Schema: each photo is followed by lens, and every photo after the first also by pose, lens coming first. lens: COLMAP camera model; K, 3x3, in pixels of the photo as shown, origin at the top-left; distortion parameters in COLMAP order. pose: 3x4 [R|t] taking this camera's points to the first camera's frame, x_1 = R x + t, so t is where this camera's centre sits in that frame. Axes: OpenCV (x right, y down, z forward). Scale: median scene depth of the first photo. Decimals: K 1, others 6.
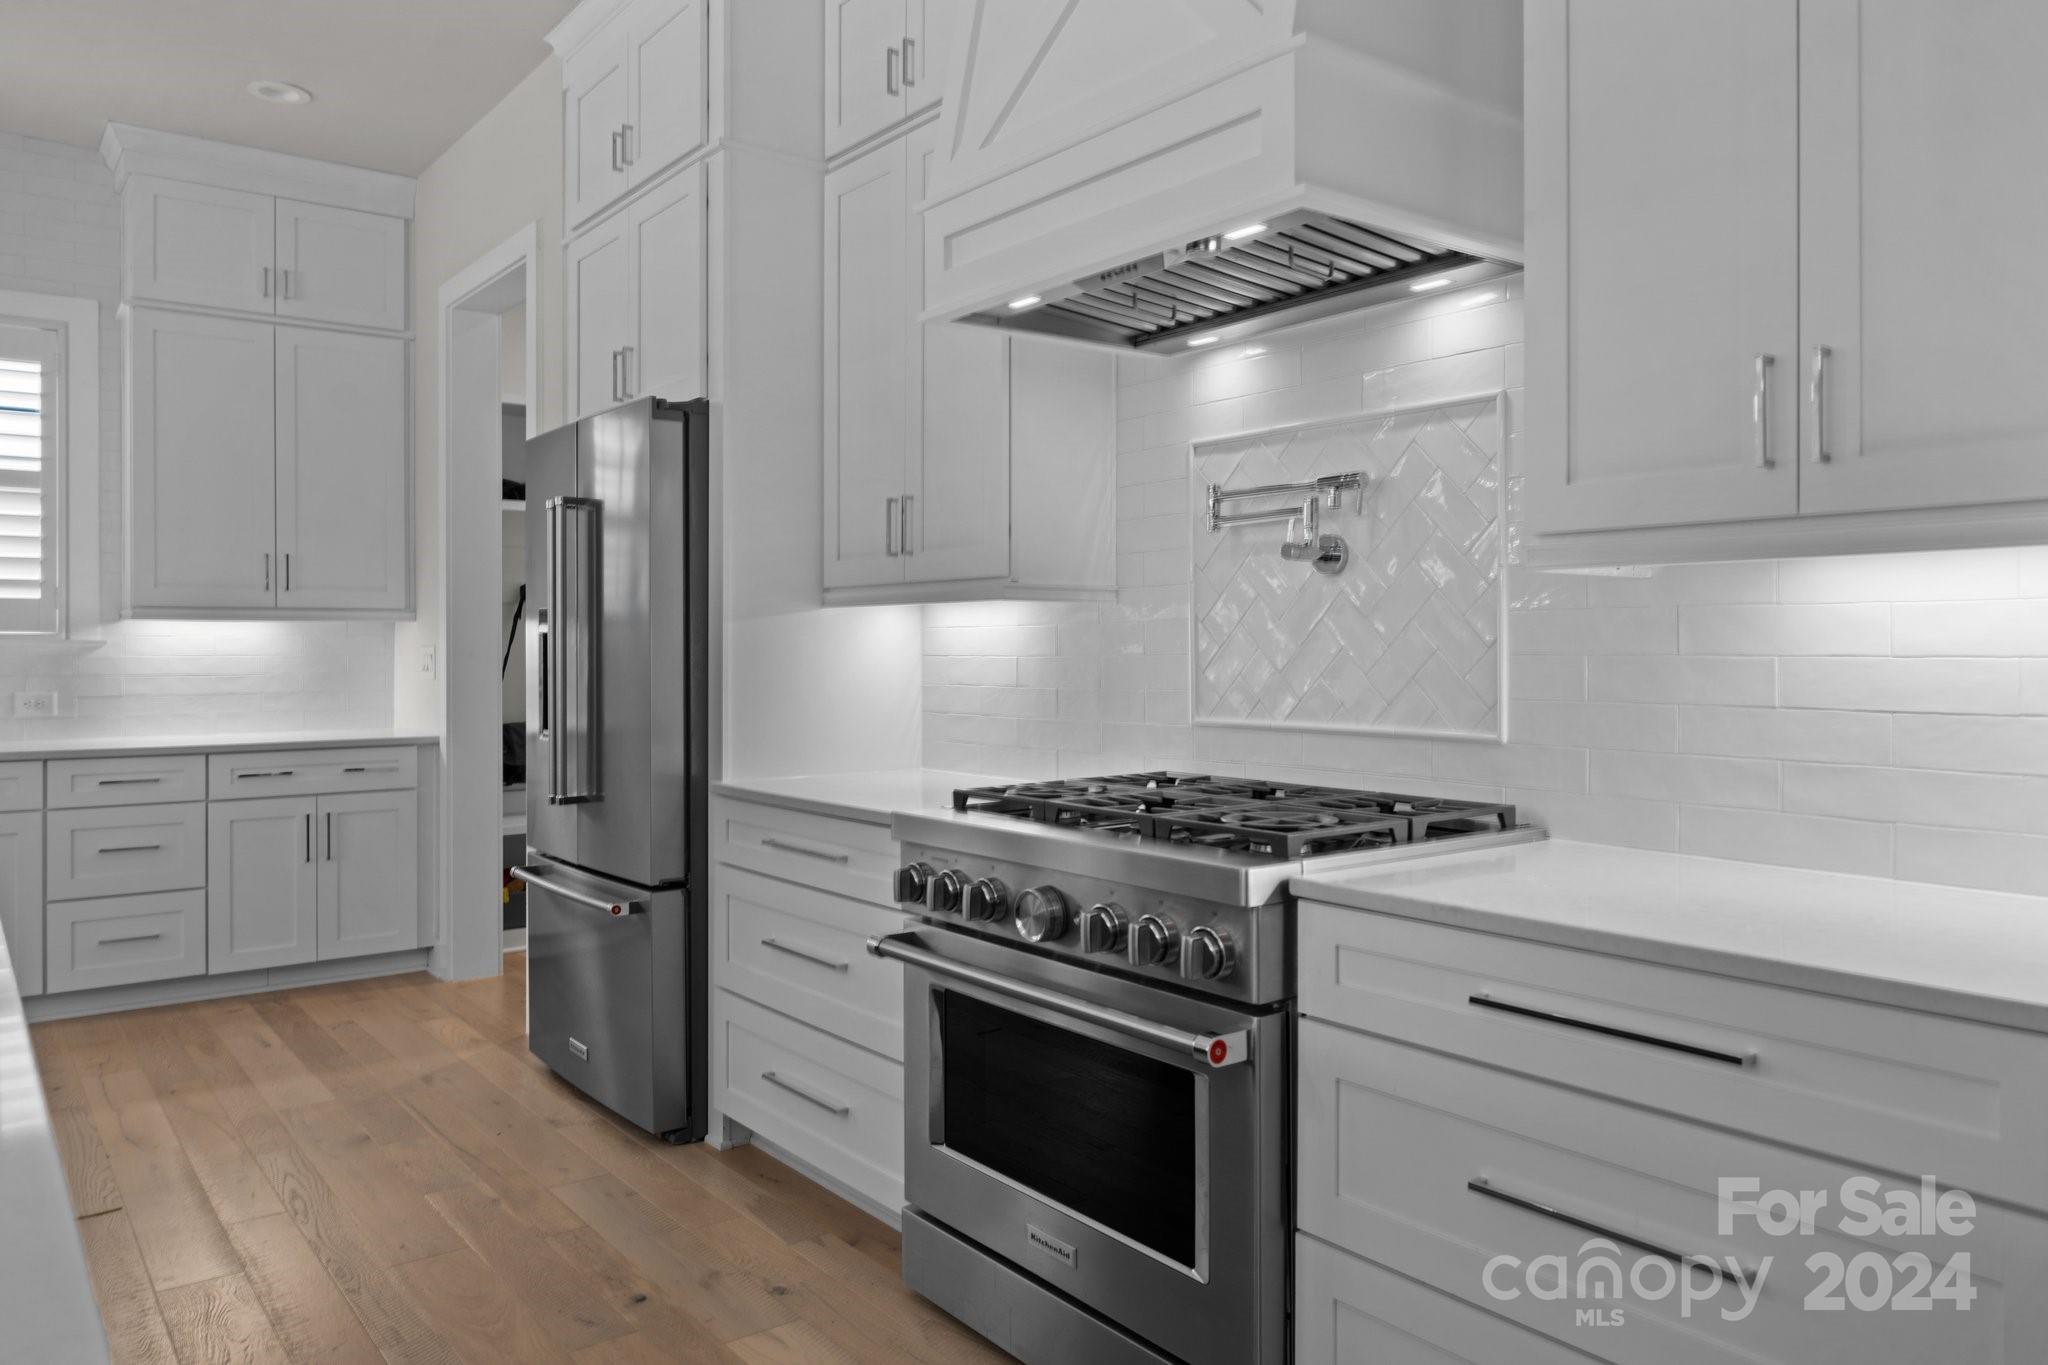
lens RADIAL K [[1407.5, 0, 1026.0], [0, 1407.5, 648.2], [0, 0, 1]] dist [-0.002400, -0.000067]
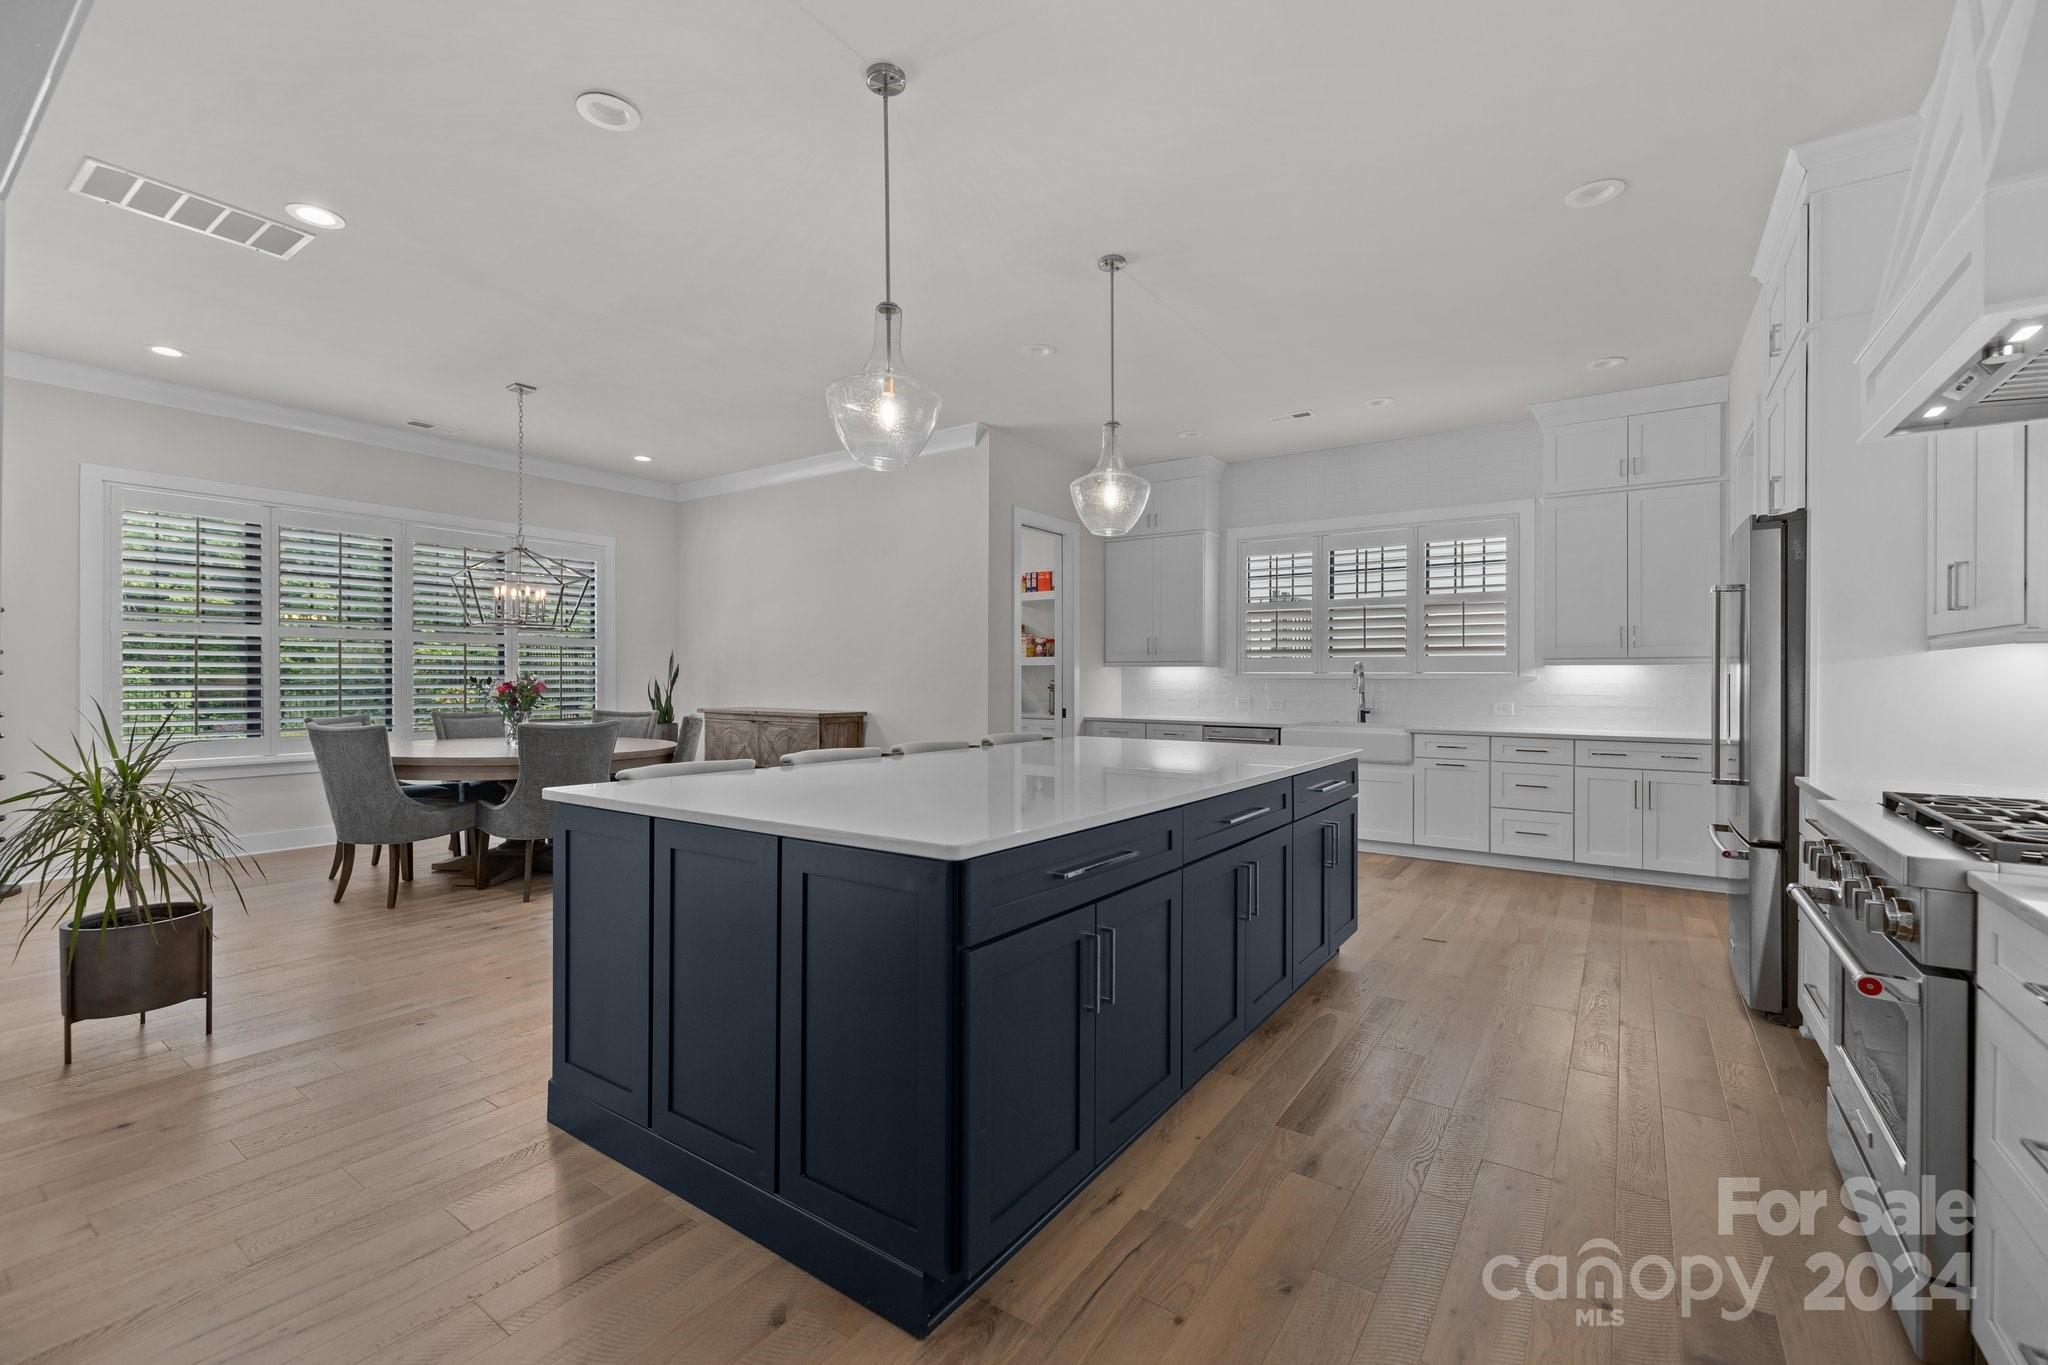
lens RADIAL K [[866.0, 0, 1024.0], [0, 866.0, 682.5], [0, 0, 1]] dist [0.000101, 0.000129]
pose [[0.296524, 0.008002, -0.954992, 0.381815], [-0.005688, 0.999962, 0.006613, -0.002620], [0.955008, 0.003471, 0.296558, -0.011170]]
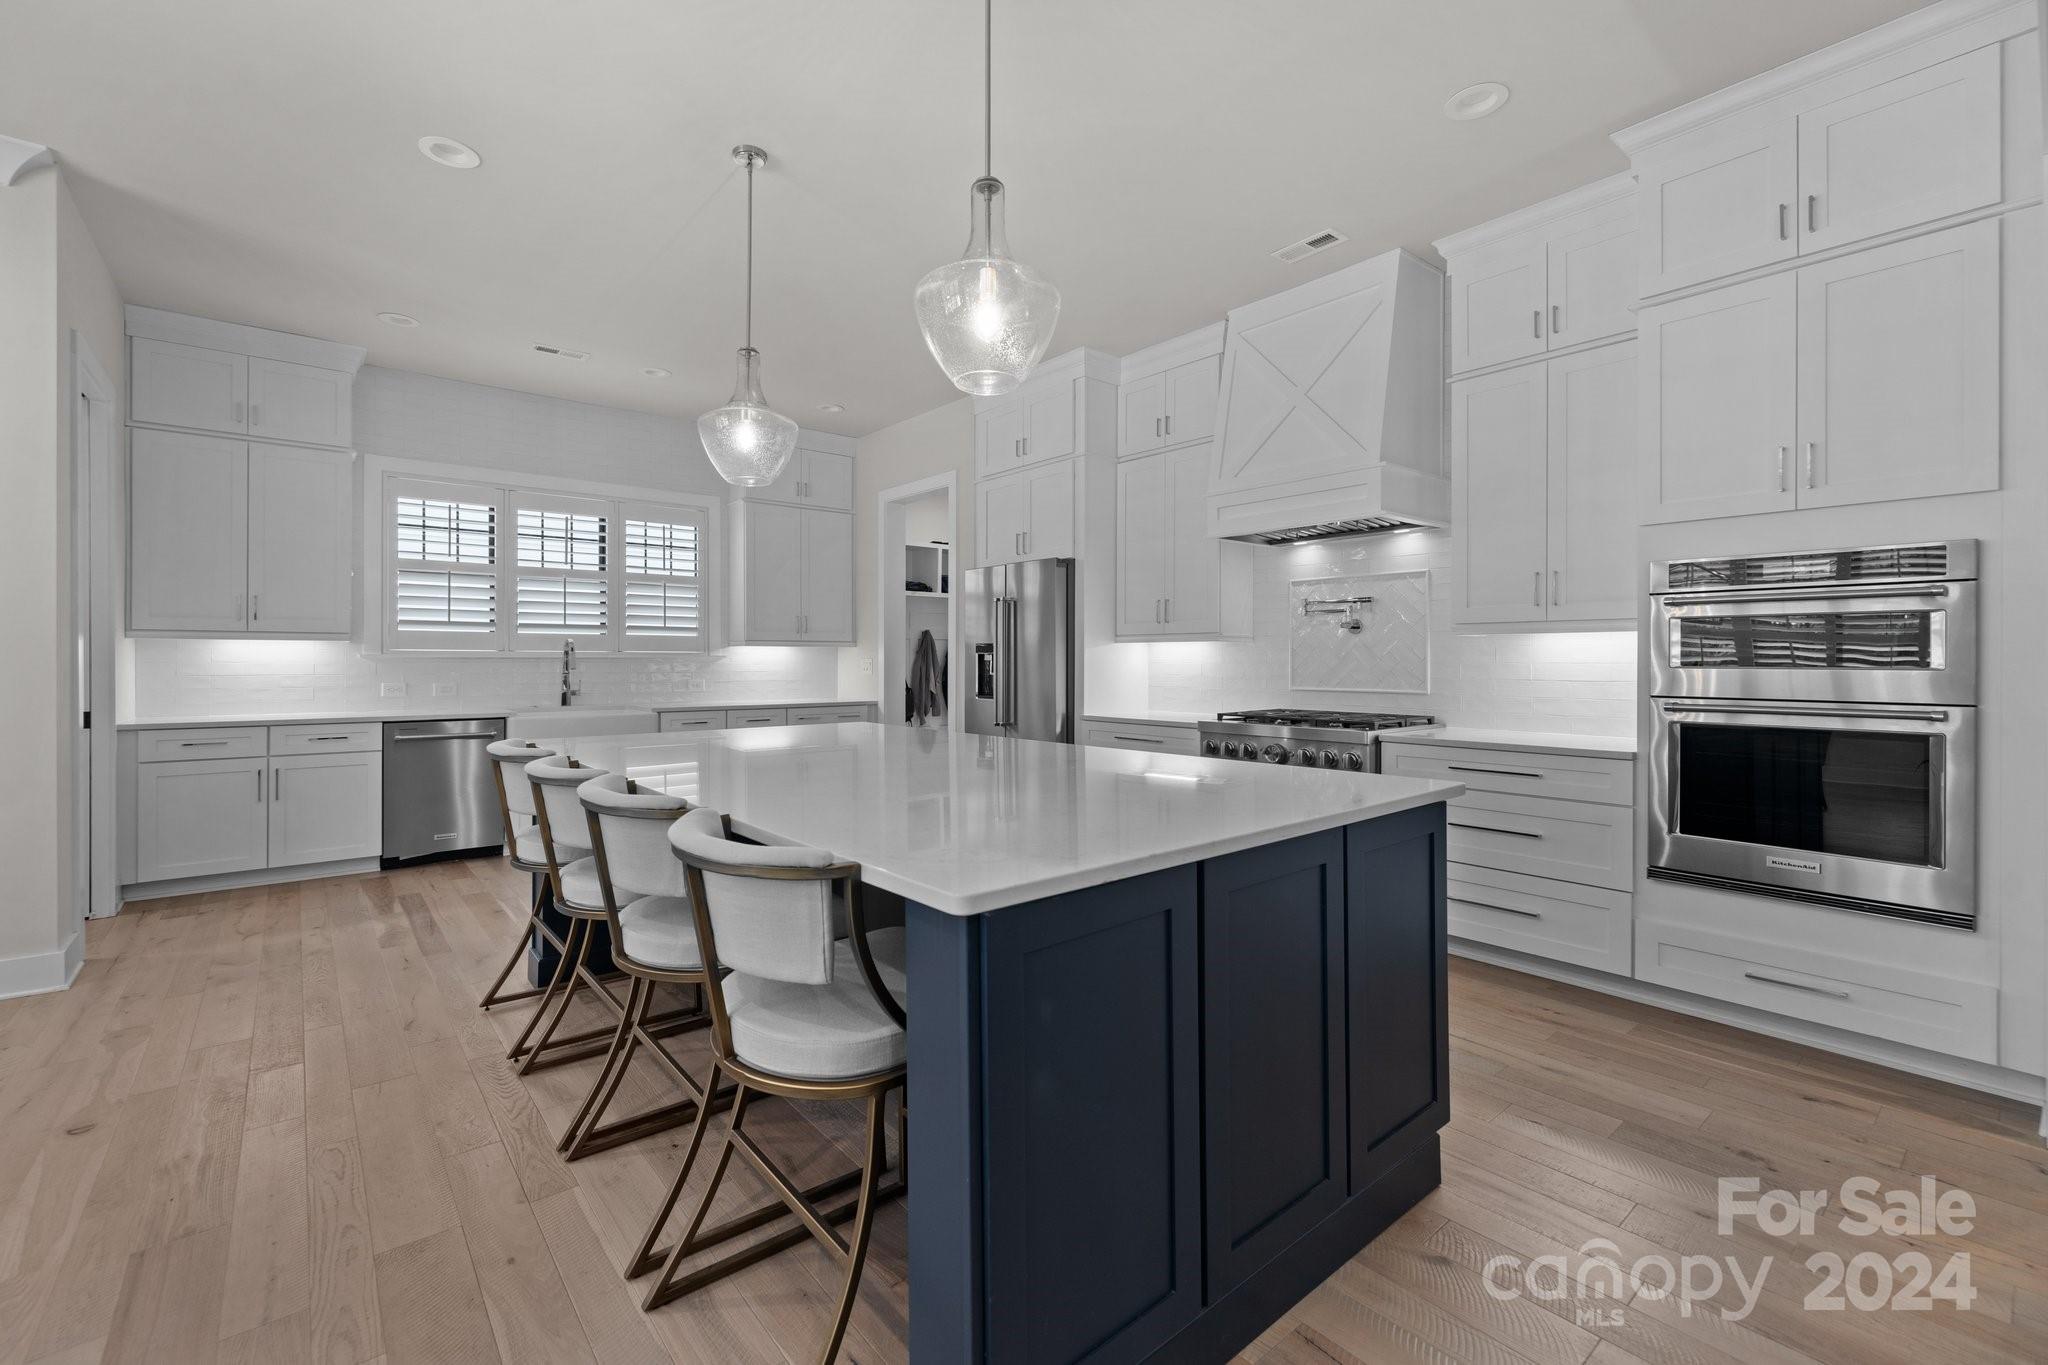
lens RADIAL K [[871.2, 0, 1014.1], [0, 871.2, 664.0], [0, 0, 1]] dist [0.010741, -0.000023]
pose [[0.999346, 0.002469, 0.036083, -0.389161], [-0.002611, 0.999989, 0.003912, 0.001039], [-0.036073, -0.004004, 0.999341, -0.507429]]
